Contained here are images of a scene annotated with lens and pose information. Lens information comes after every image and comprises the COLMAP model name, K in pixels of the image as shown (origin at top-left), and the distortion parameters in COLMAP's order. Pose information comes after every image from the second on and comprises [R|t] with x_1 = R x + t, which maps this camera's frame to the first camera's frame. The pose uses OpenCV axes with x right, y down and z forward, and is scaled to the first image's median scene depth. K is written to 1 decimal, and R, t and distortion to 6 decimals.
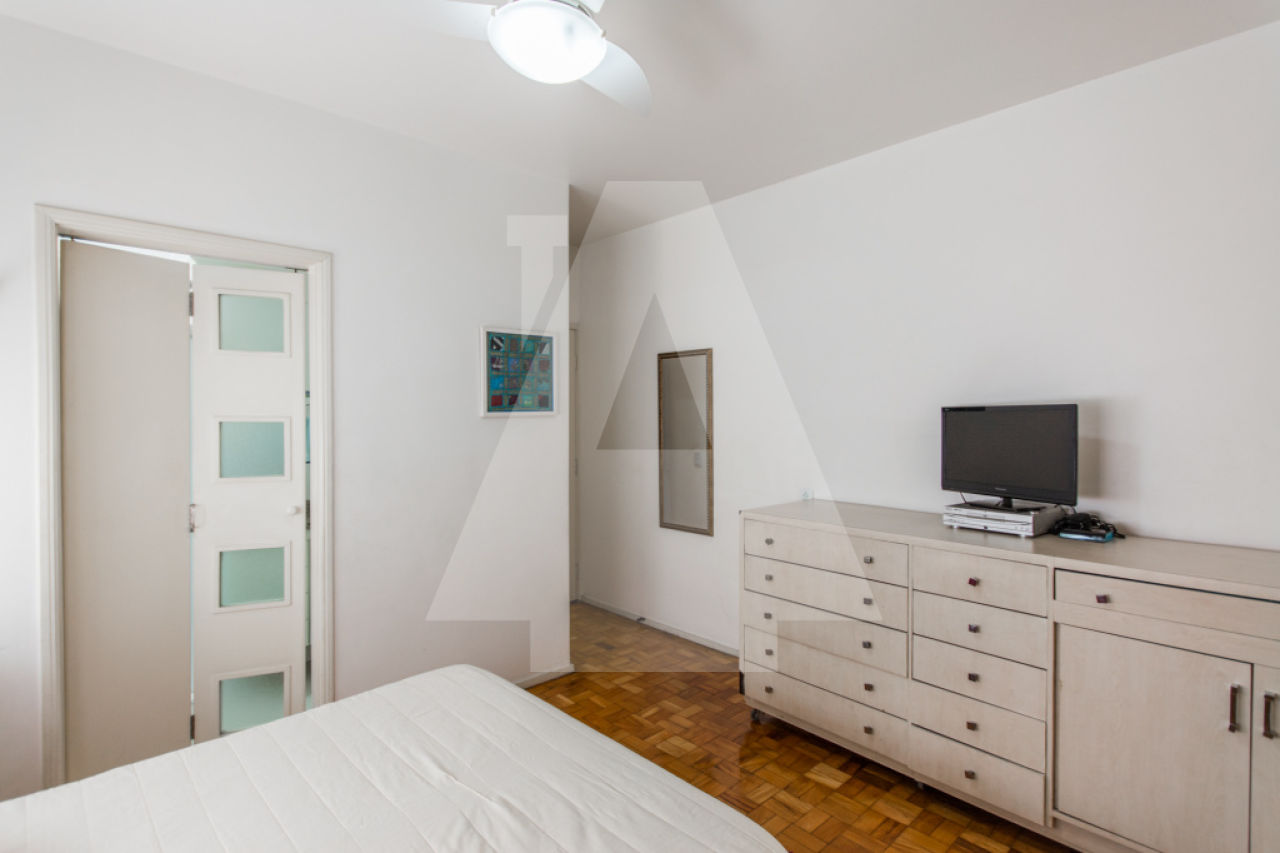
lens RADIAL K [[628.1, 0, 651.9], [0, 628.1, 427.2], [0, 0, 1]] dist [0.008997, -0.004859]
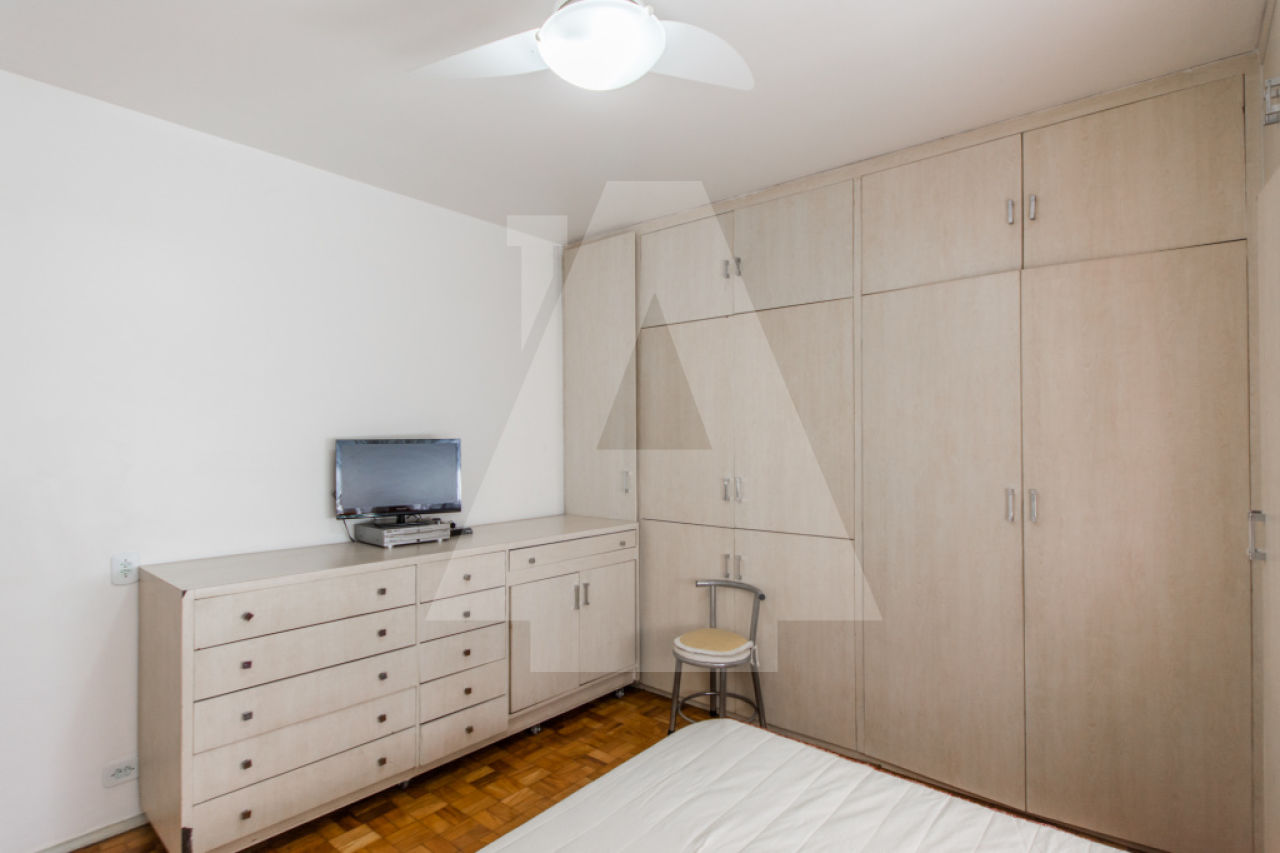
lens RADIAL K [[628.1, 0, 649.1], [0, 628.1, 433.6], [0, 0, 1]] dist [0.008997, -0.004859]
pose [[-0.121963, 0.011902, 0.992463, -0.739943], [0.019034, 0.999772, -0.009651, -0.025500], [-0.992352, 0.017714, -0.122162, 0.717085]]
